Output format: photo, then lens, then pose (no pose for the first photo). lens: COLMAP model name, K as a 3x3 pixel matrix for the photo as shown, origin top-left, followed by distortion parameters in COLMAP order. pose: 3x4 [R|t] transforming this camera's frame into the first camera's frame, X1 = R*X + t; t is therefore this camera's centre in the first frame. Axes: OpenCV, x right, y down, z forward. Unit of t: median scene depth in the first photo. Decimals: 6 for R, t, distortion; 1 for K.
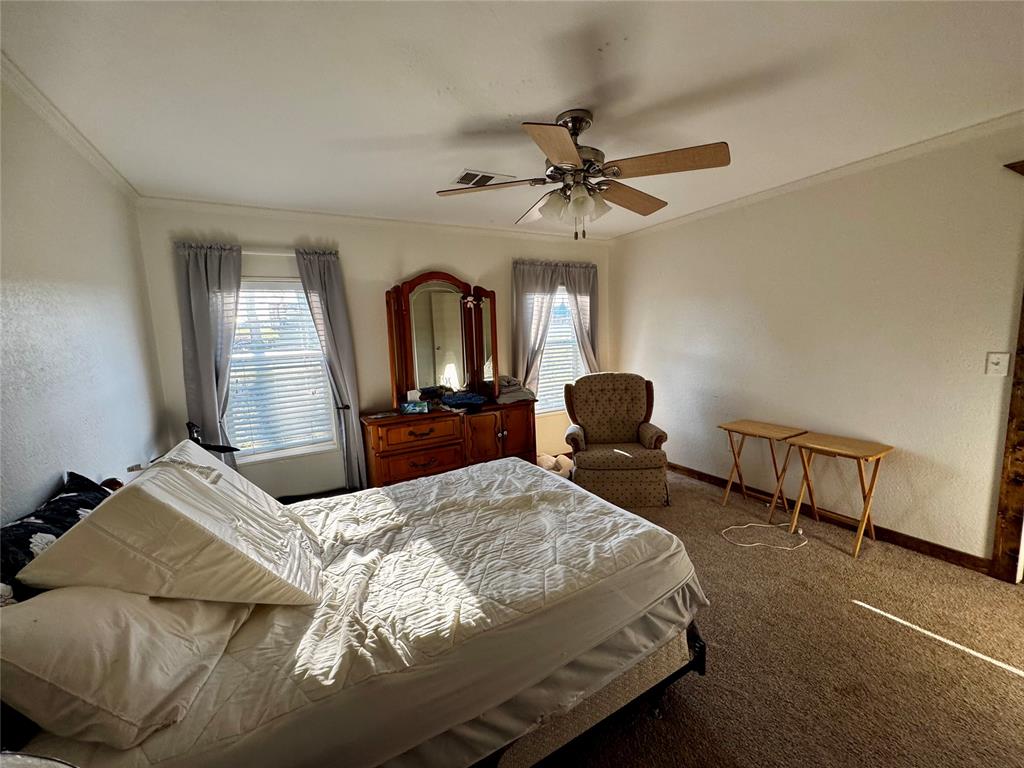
lens RADIAL K [[409.3, 0, 511.0], [0, 409.3, 384.2], [0, 0, 1]] dist [-0.001894, 0.000306]
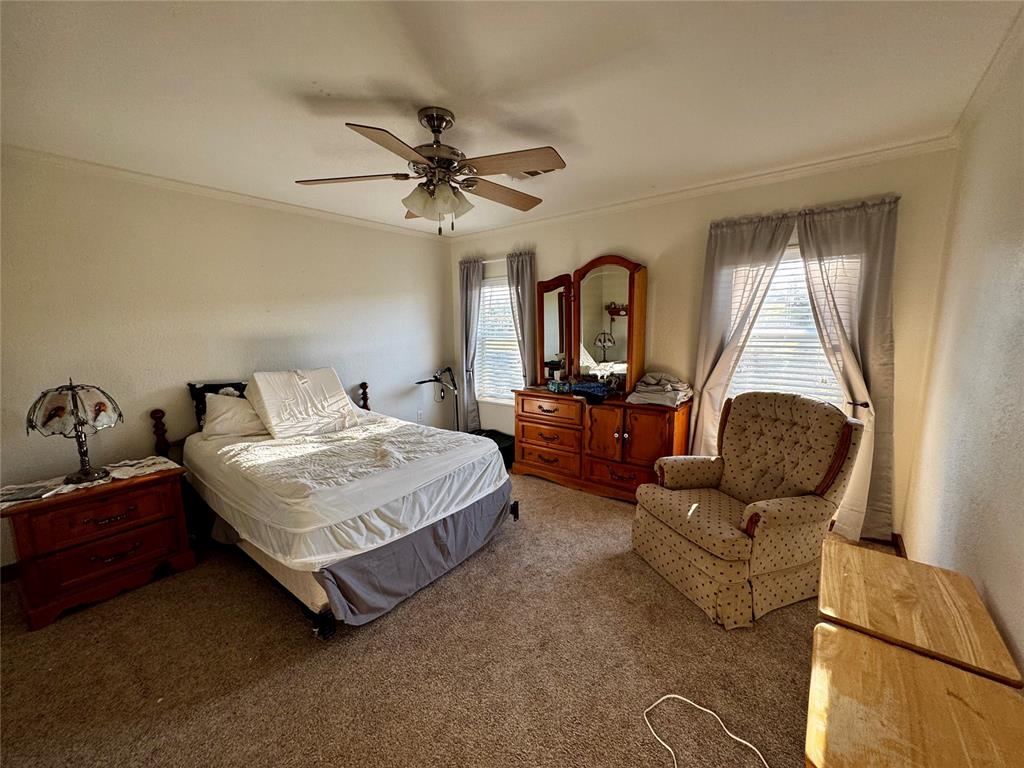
lens RADIAL K [[409.3, 0, 511.0], [0, 409.3, 384.2], [0, 0, 1]] dist [-0.001894, 0.000306]
pose [[0.369861, 0.176128, -0.912240, 0.688083], [-0.114260, 0.983037, 0.143471, -0.088507], [0.922035, 0.051168, 0.383711, 0.435675]]
